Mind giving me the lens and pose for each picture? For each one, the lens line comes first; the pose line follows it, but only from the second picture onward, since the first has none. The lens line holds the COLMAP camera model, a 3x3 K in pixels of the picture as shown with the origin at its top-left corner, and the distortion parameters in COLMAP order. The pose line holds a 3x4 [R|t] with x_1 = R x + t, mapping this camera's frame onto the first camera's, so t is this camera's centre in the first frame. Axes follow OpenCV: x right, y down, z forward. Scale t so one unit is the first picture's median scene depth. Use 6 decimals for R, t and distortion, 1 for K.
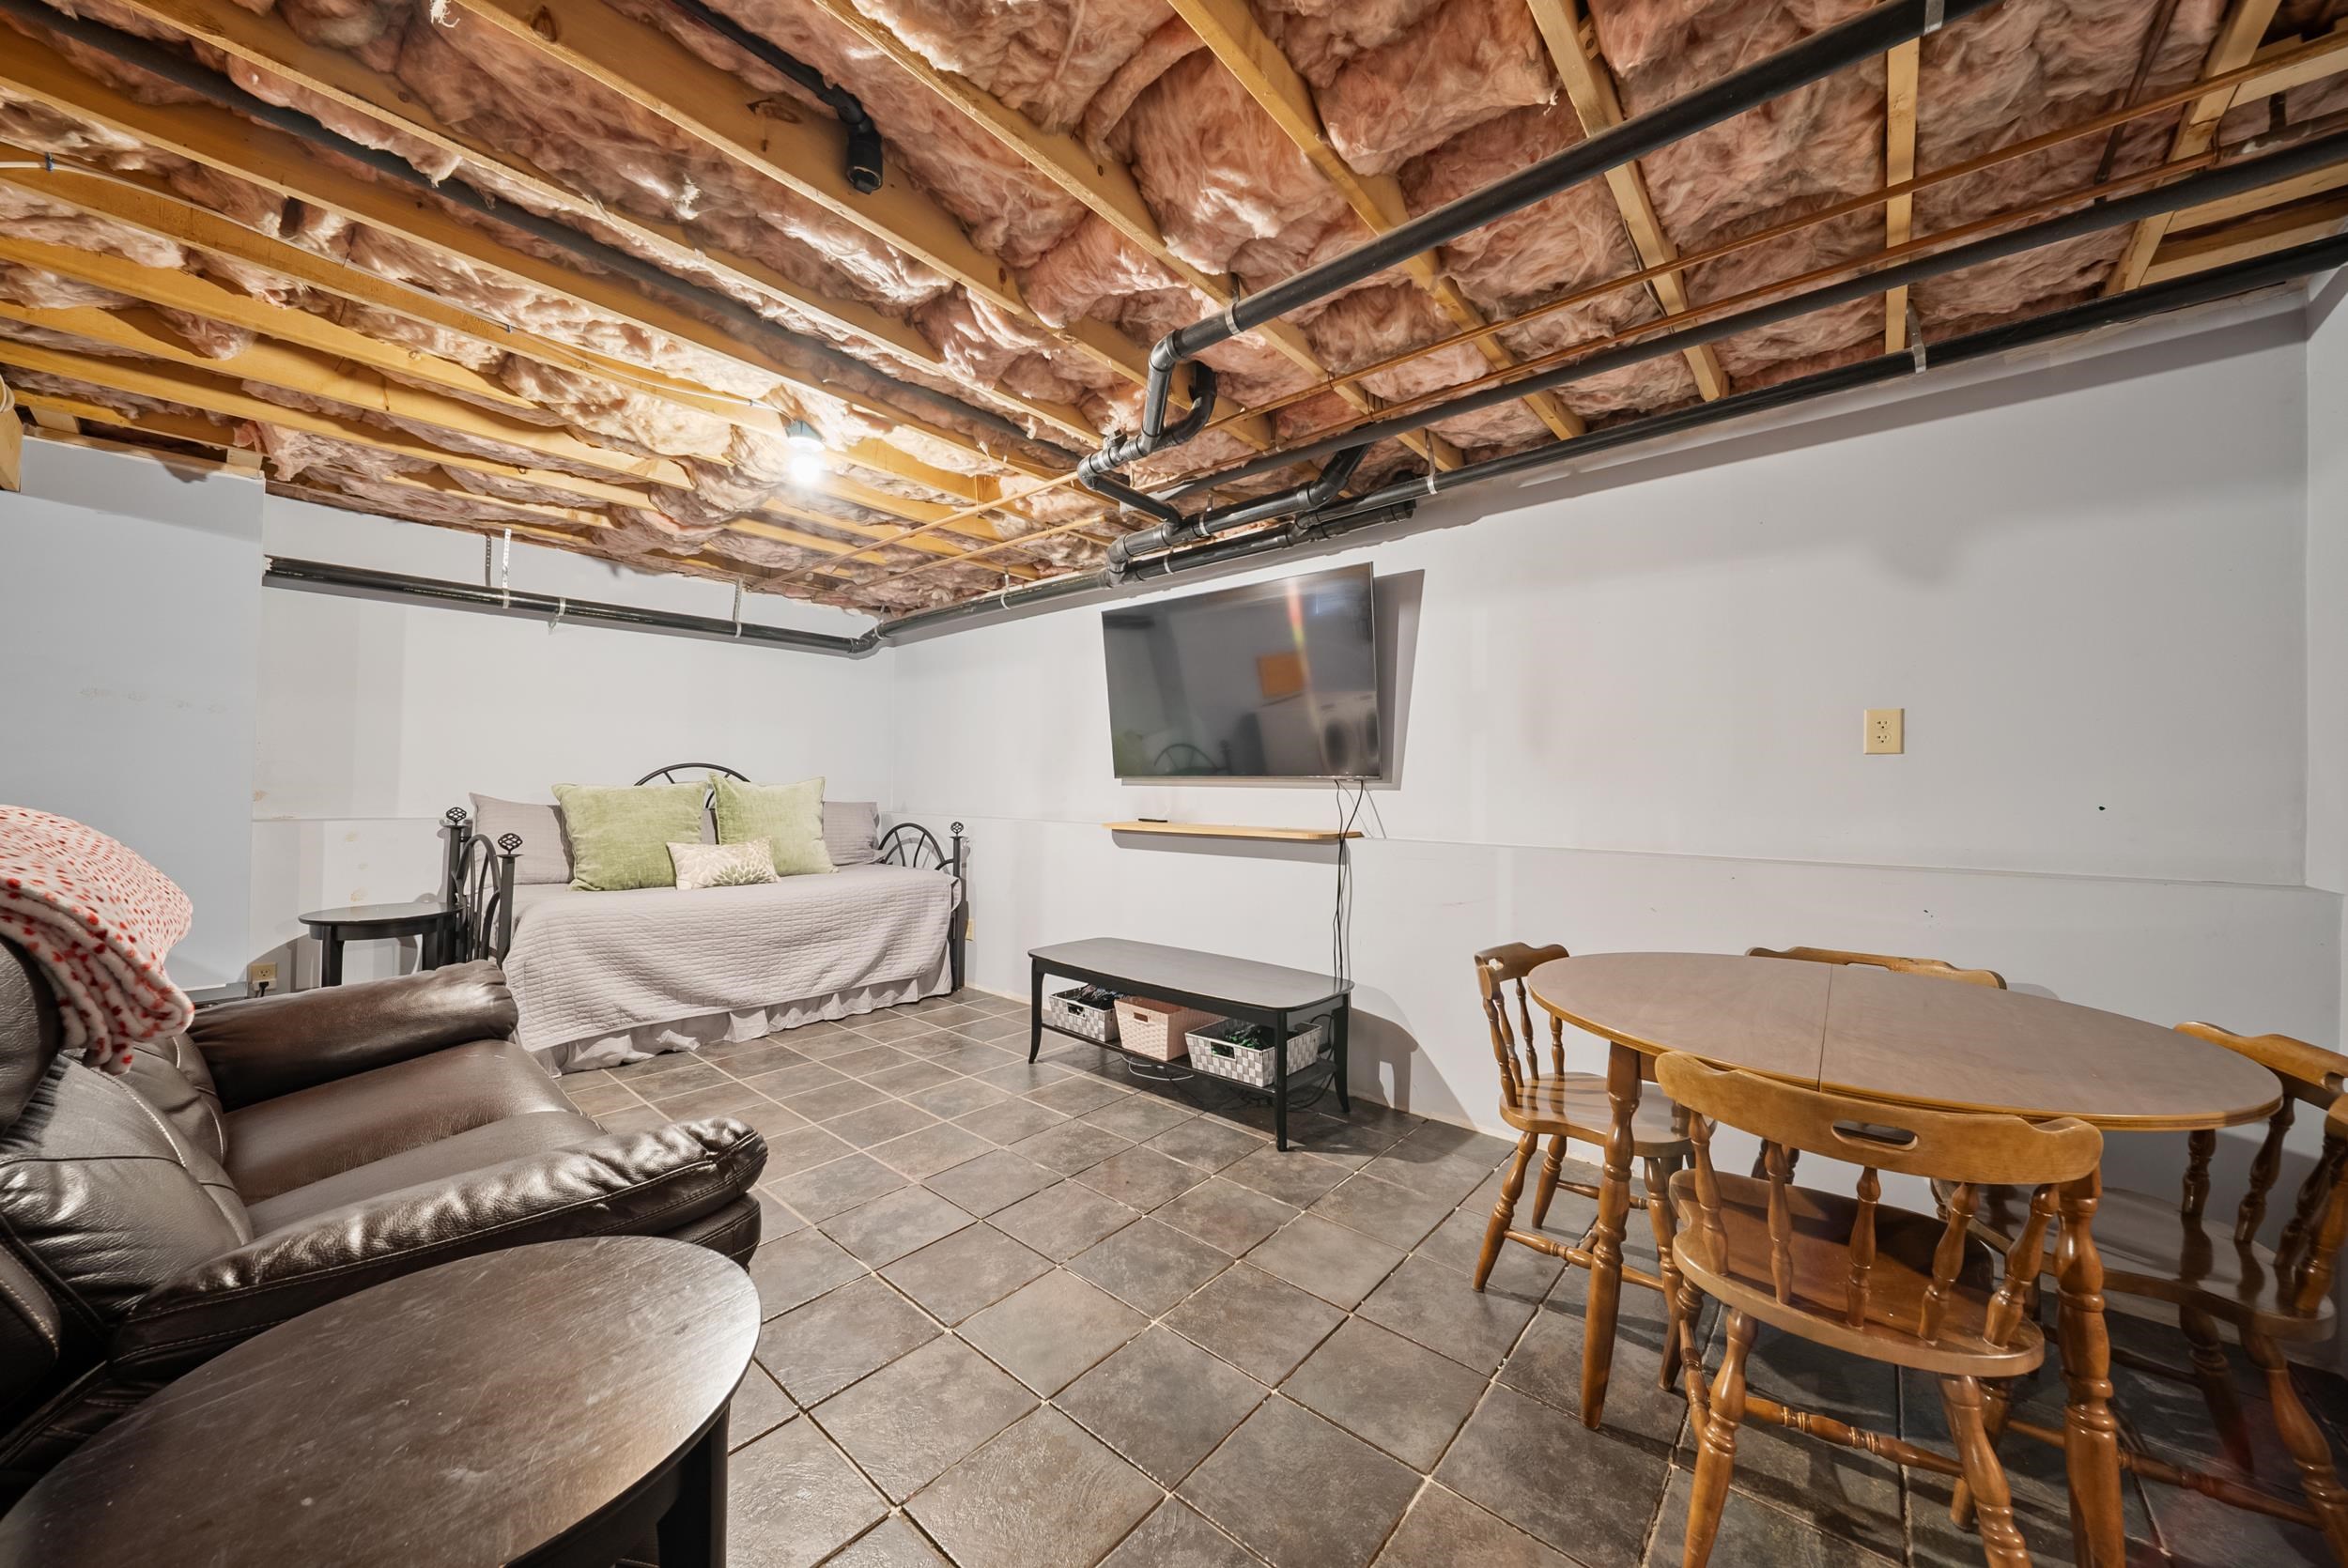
lens RADIAL K [[823.1, 0, 1190.0], [0, 823.1, 785.4], [0, 0, 1]] dist [-0.005923, -0.000931]
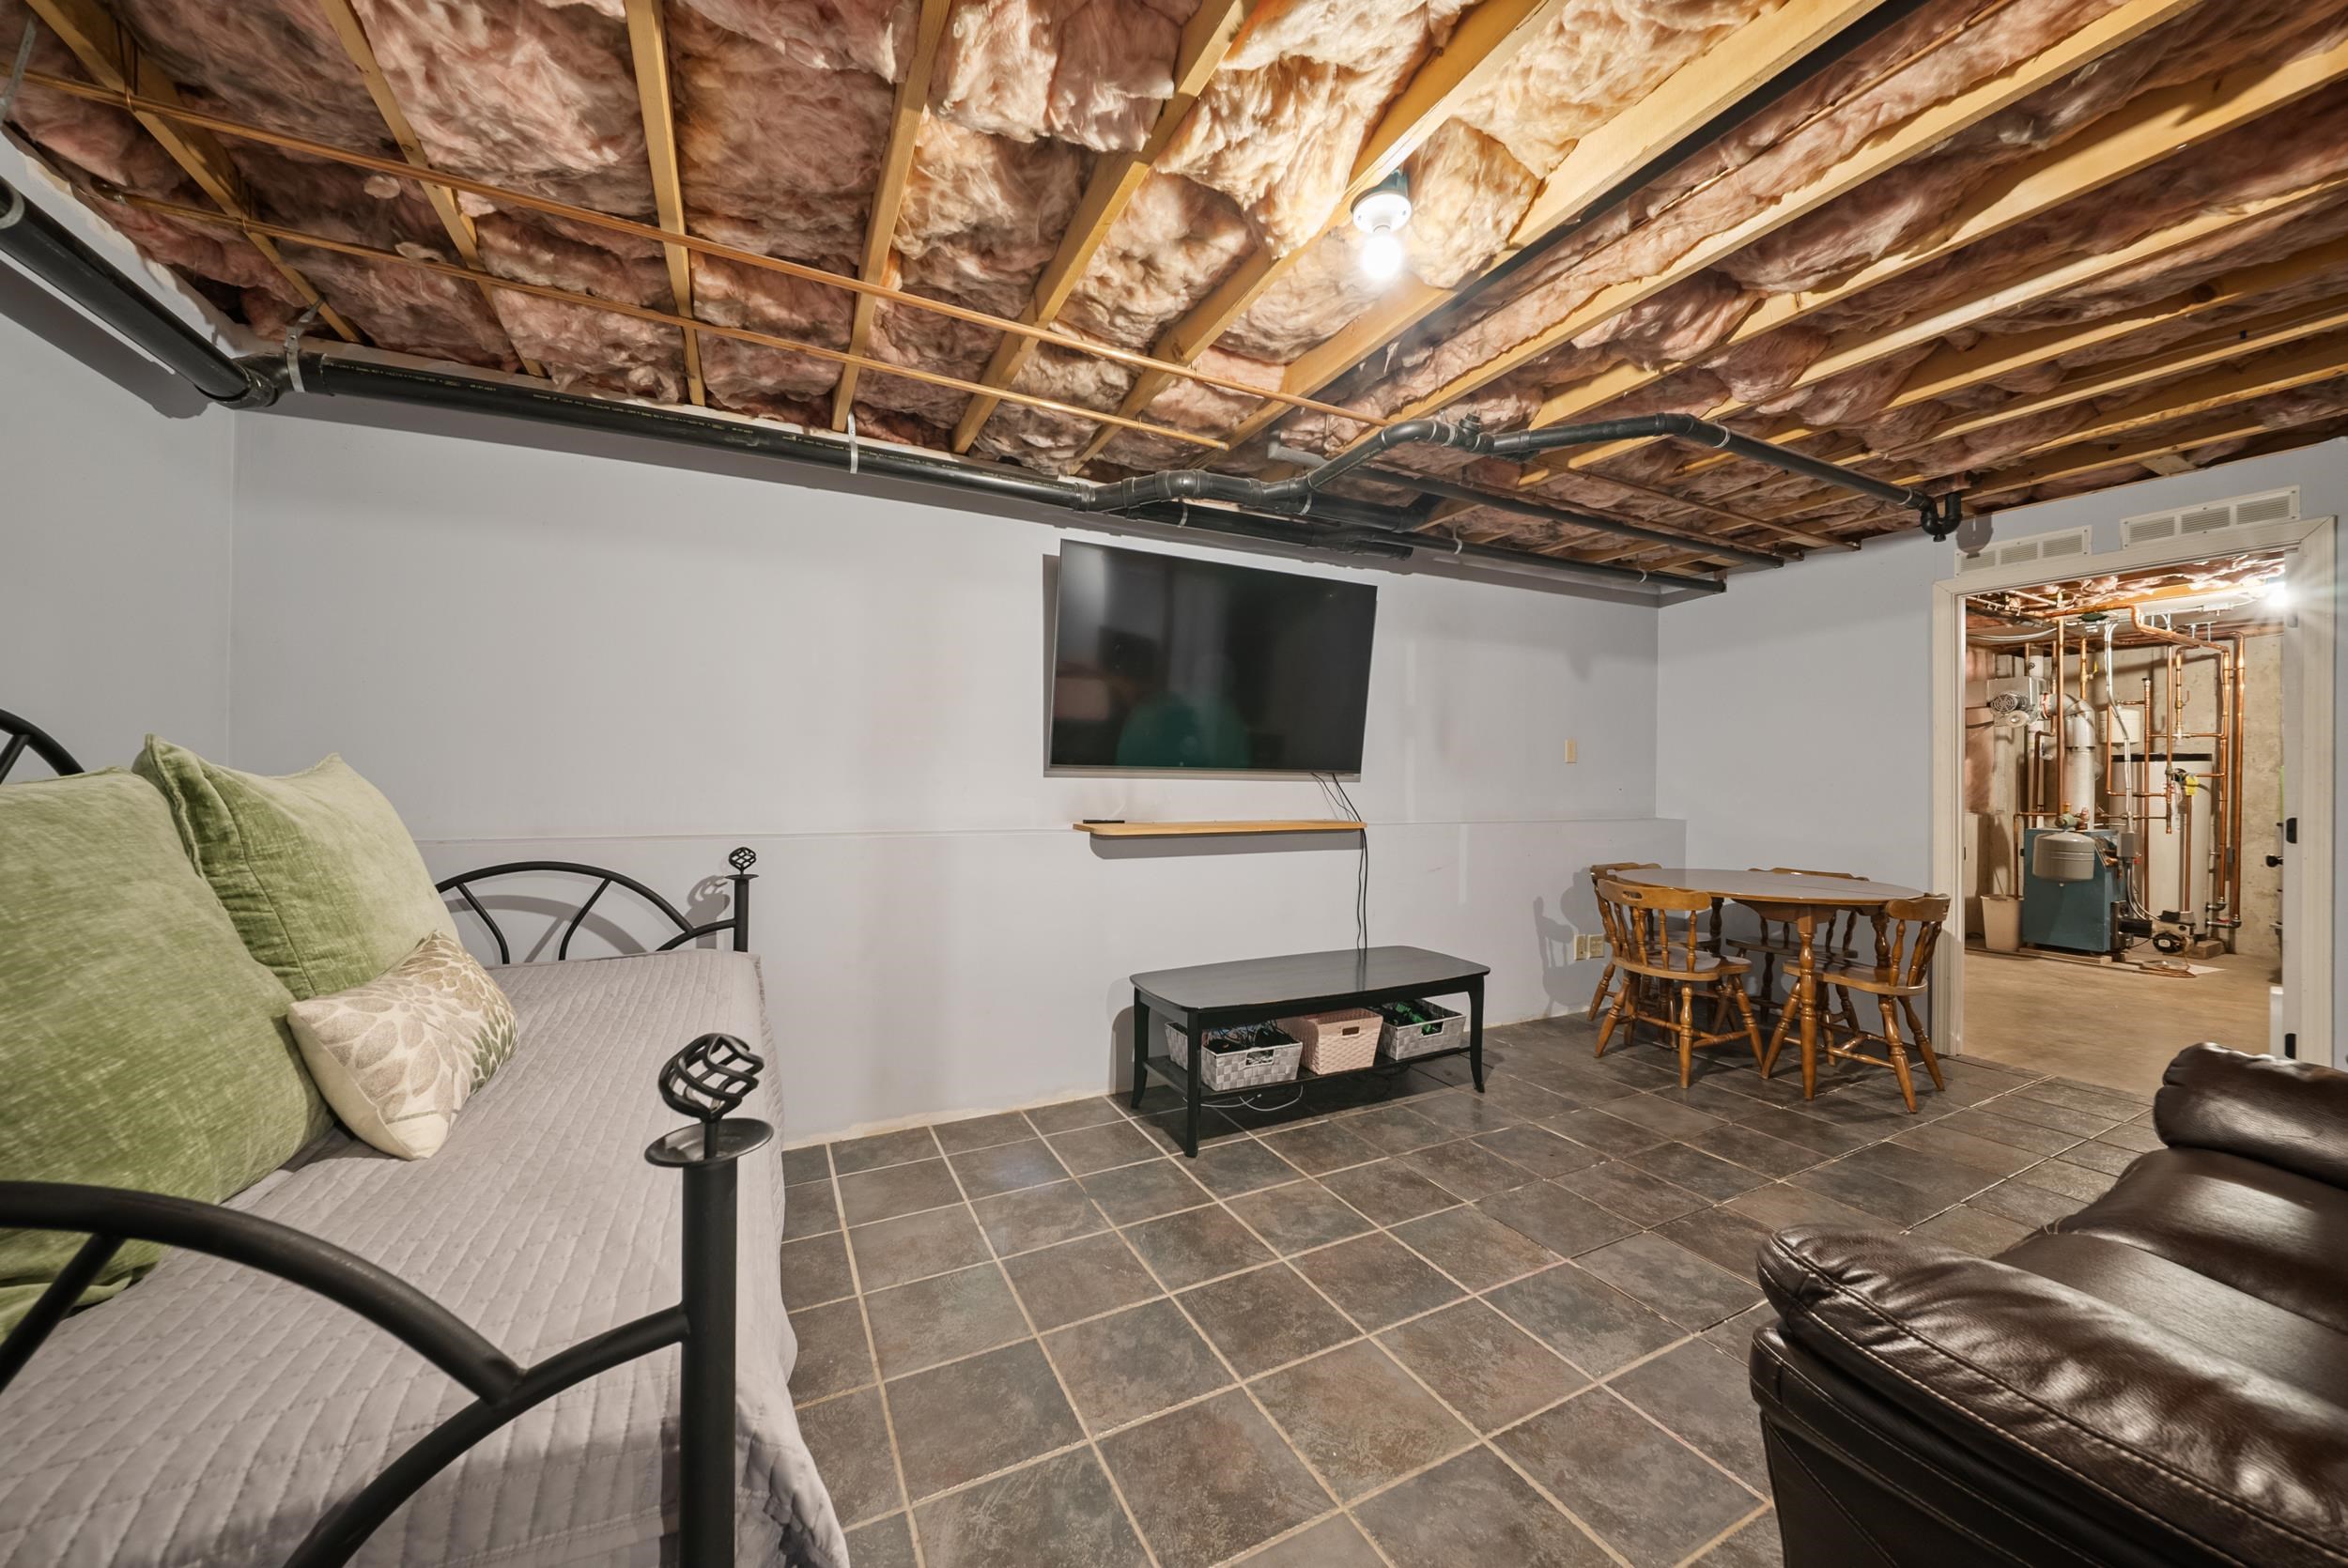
lens RADIAL K [[823.1, 0, 1178.4], [0, 823.1, 780.1], [0, 0, 1]] dist [-0.005923, -0.000931]
pose [[0.394201, -0.008361, 0.918986, -0.949337], [-0.008787, 0.999879, 0.012866, -0.010280], [-0.918982, -0.013147, 0.394079, 0.788319]]
